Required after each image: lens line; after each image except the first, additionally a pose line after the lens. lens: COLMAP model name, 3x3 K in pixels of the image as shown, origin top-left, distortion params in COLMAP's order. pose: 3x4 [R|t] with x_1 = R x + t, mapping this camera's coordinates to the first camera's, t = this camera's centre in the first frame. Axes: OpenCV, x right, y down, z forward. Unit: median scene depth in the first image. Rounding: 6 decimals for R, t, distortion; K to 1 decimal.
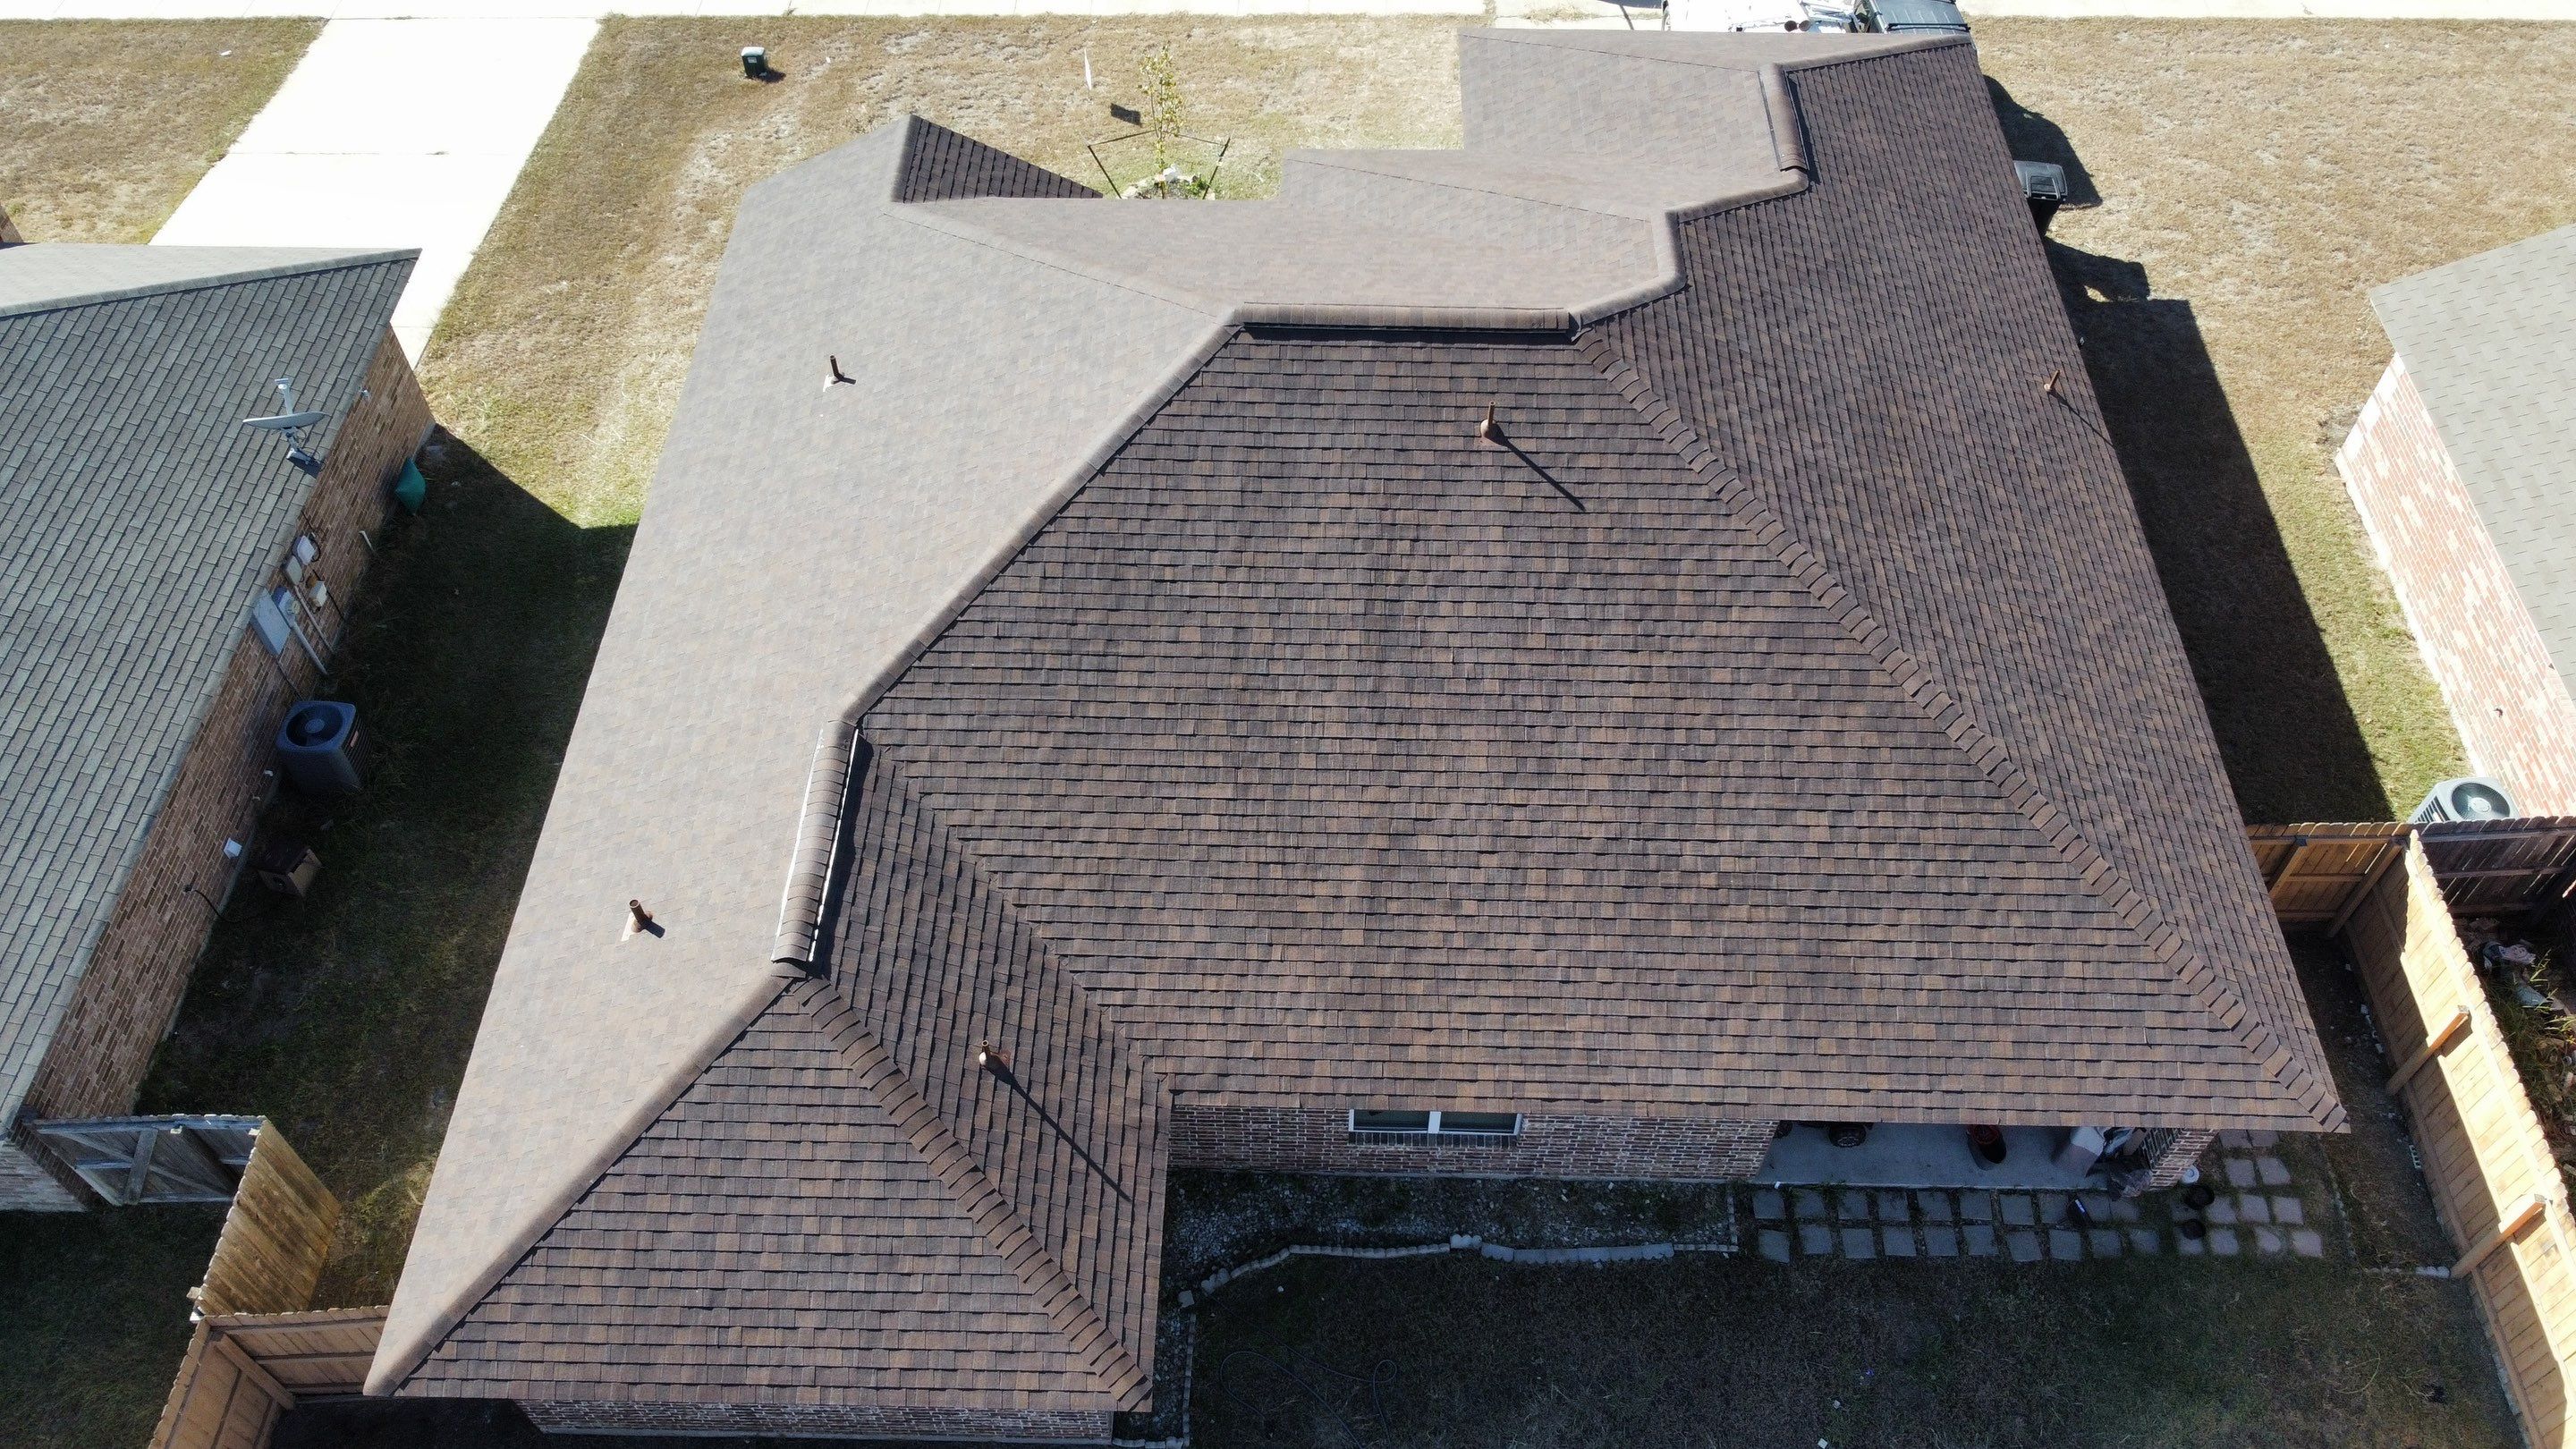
lens RADIAL K [[1948.6, 0, 1292.7], [0, 1948.6, 731.7], [0, 0, 1]] dist [0.006604, -0.015887]
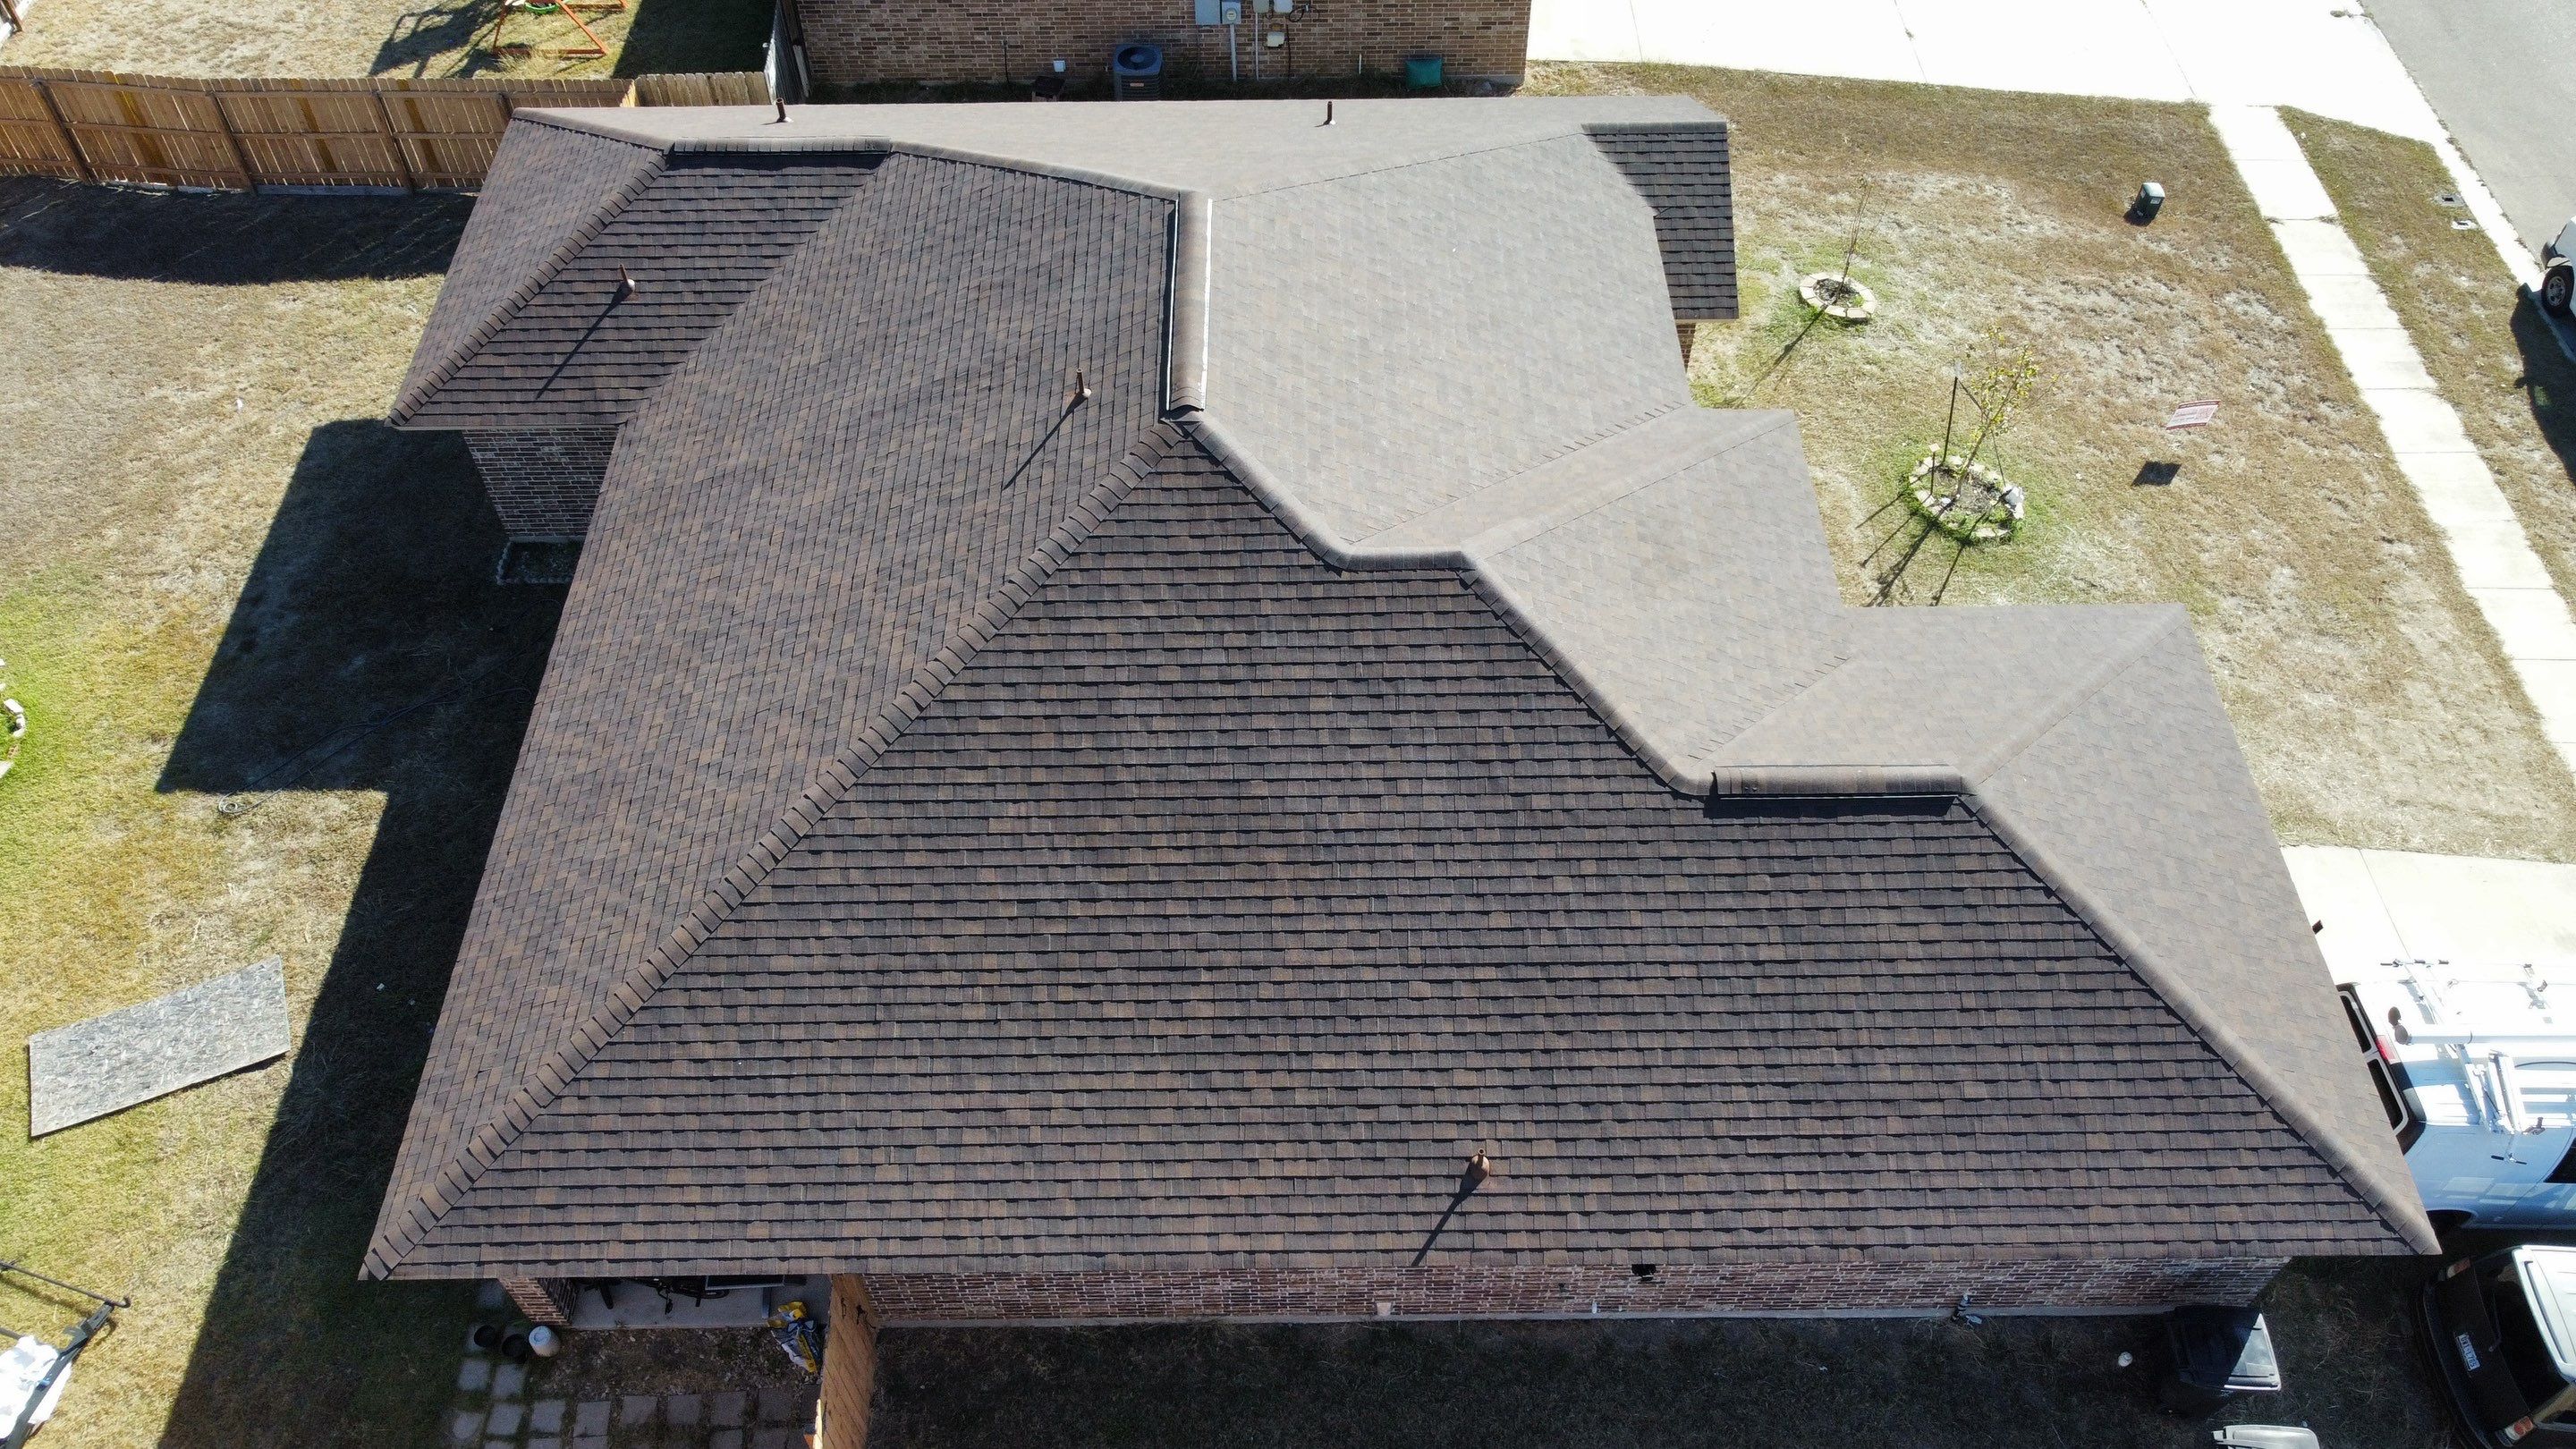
lens RADIAL K [[1948.6, 0, 1285.2], [0, 1948.6, 743.8], [0, 0, 1]] dist [0.006604, -0.015887]
pose [[0.029451, 0.780732, -0.624171, 0.847490], [-0.779382, 0.408917, 0.474711, -0.624110], [0.625857, 0.472487, 0.620532, 0.518884]]
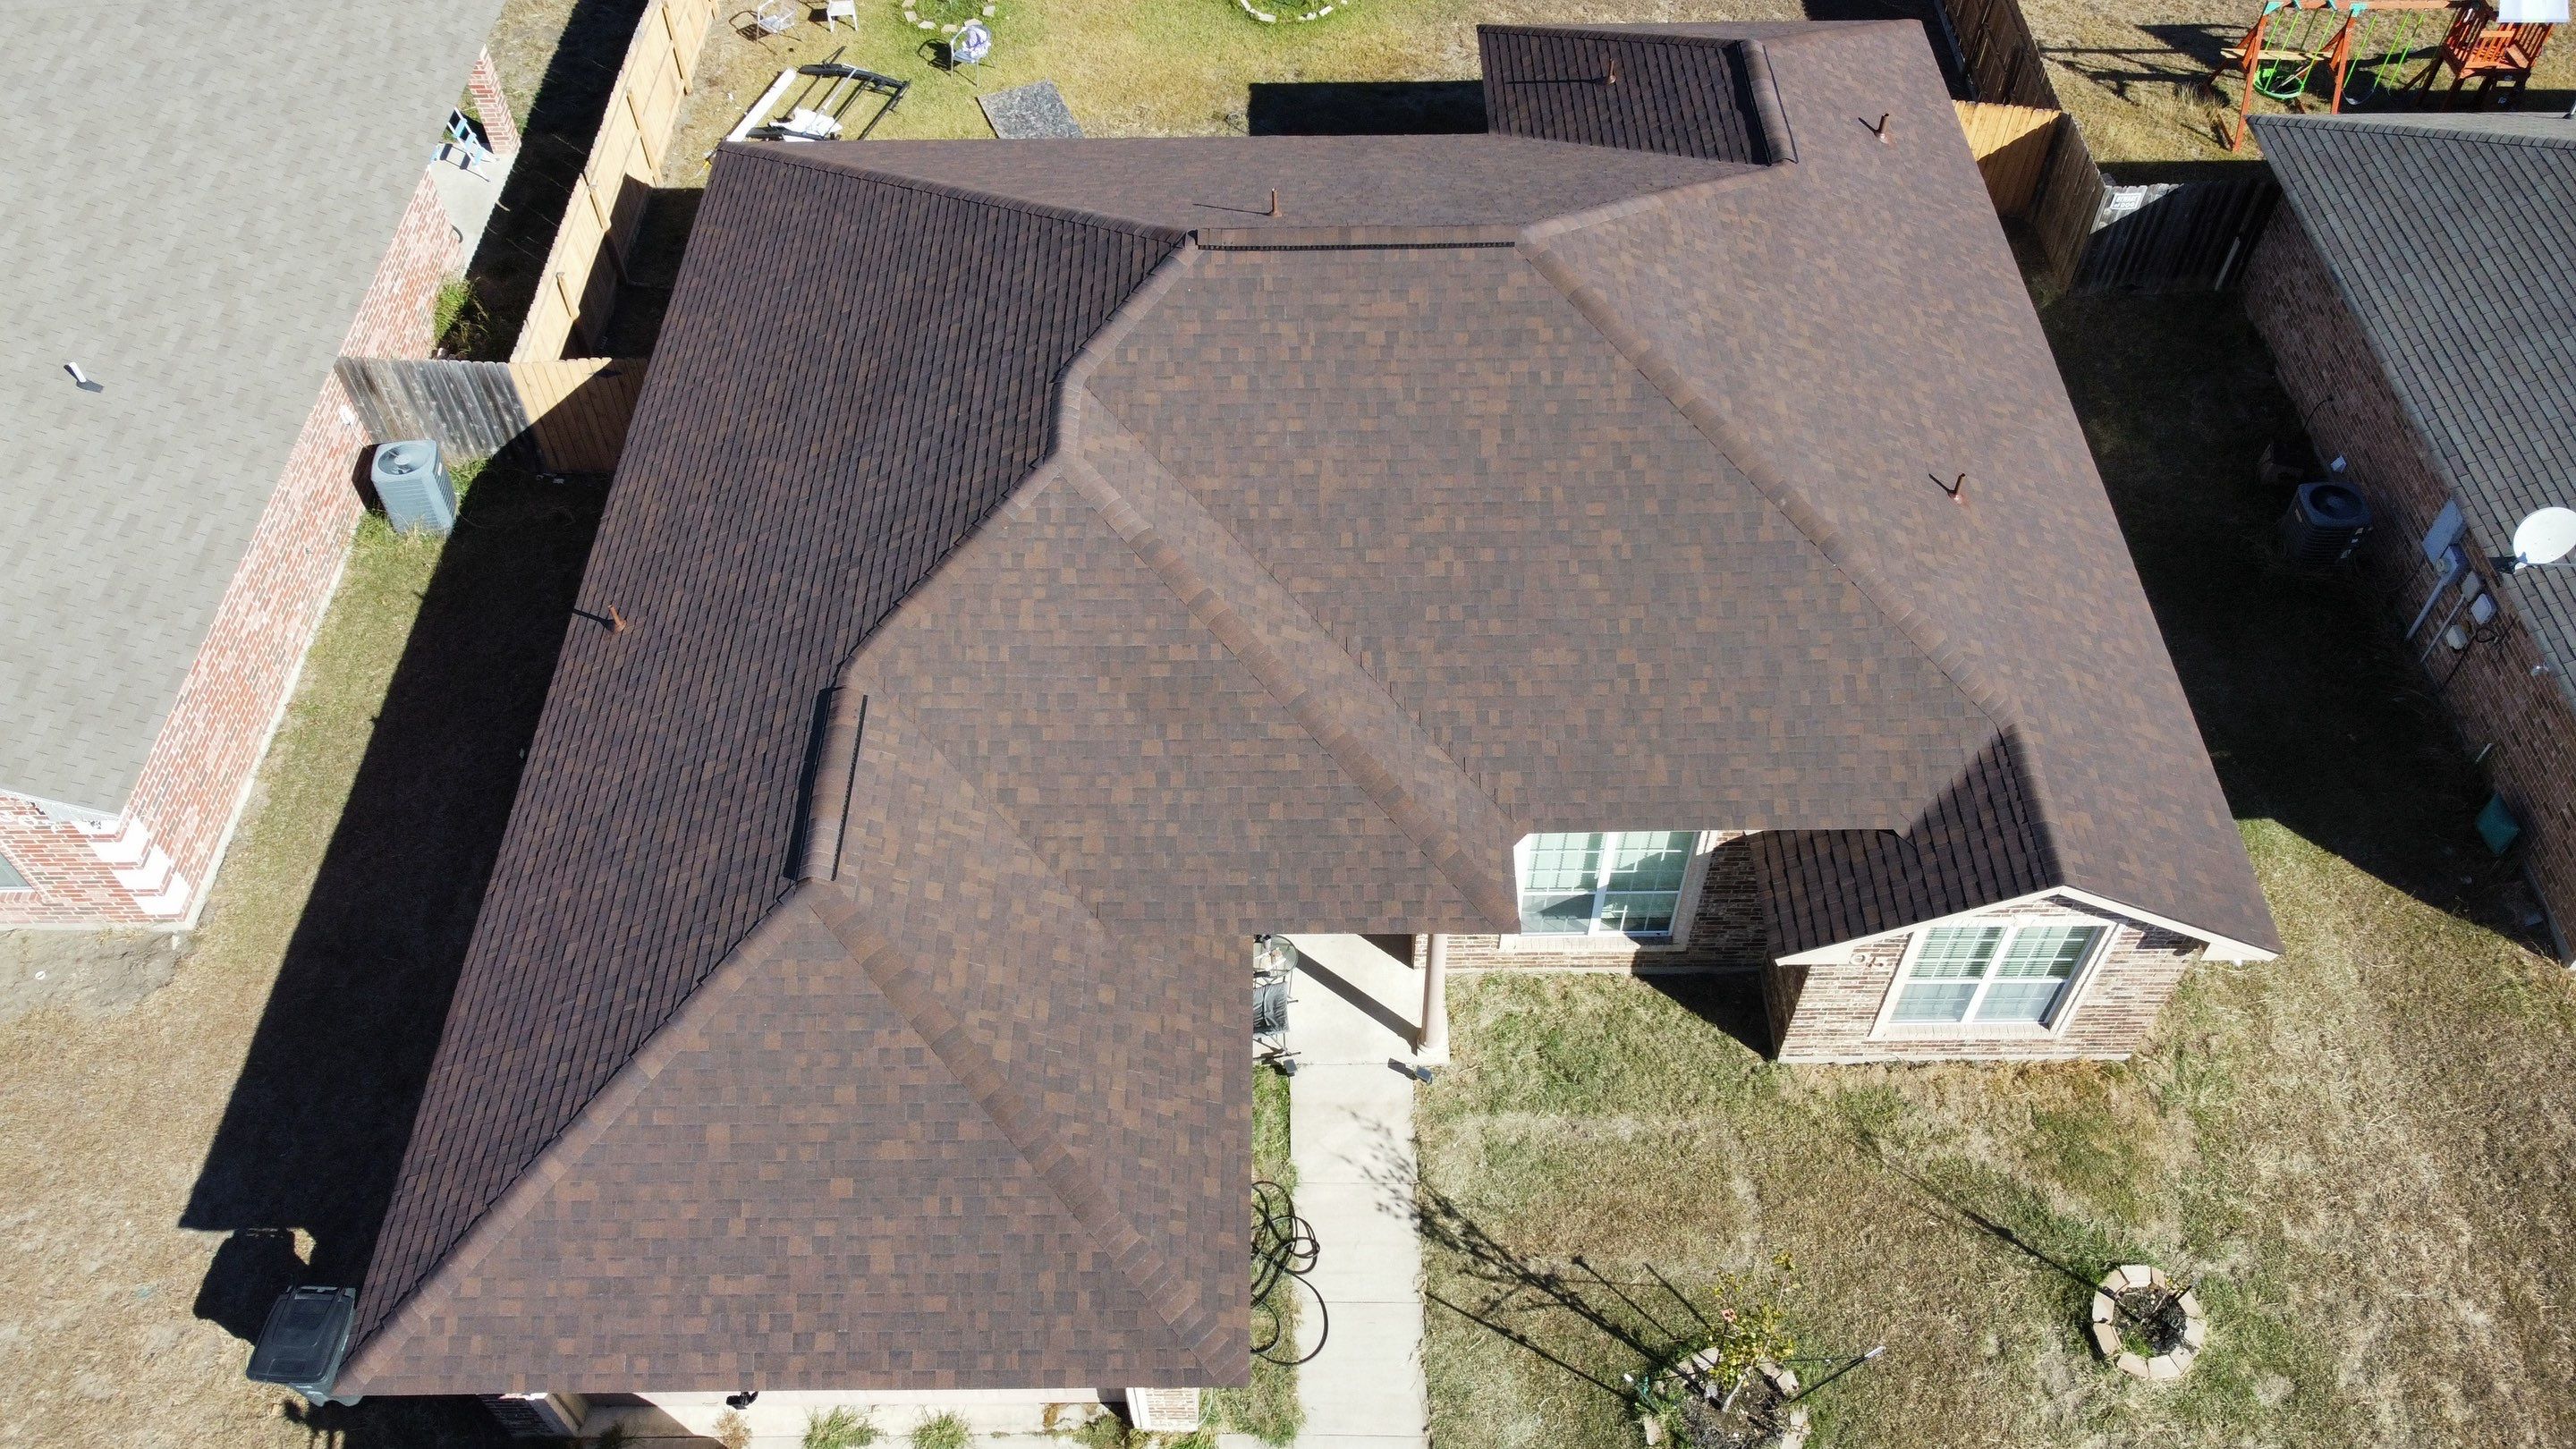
lens RADIAL K [[1948.6, 0, 1285.5], [0, 1948.6, 745.4], [0, 0, 1]] dist [0.006604, -0.015887]
pose [[-0.999662, 0.025221, -0.006243, 0.107263], [-0.011455, -0.212145, 0.977171, -1.264698], [0.023321, 0.976913, 0.212362, 1.036259]]
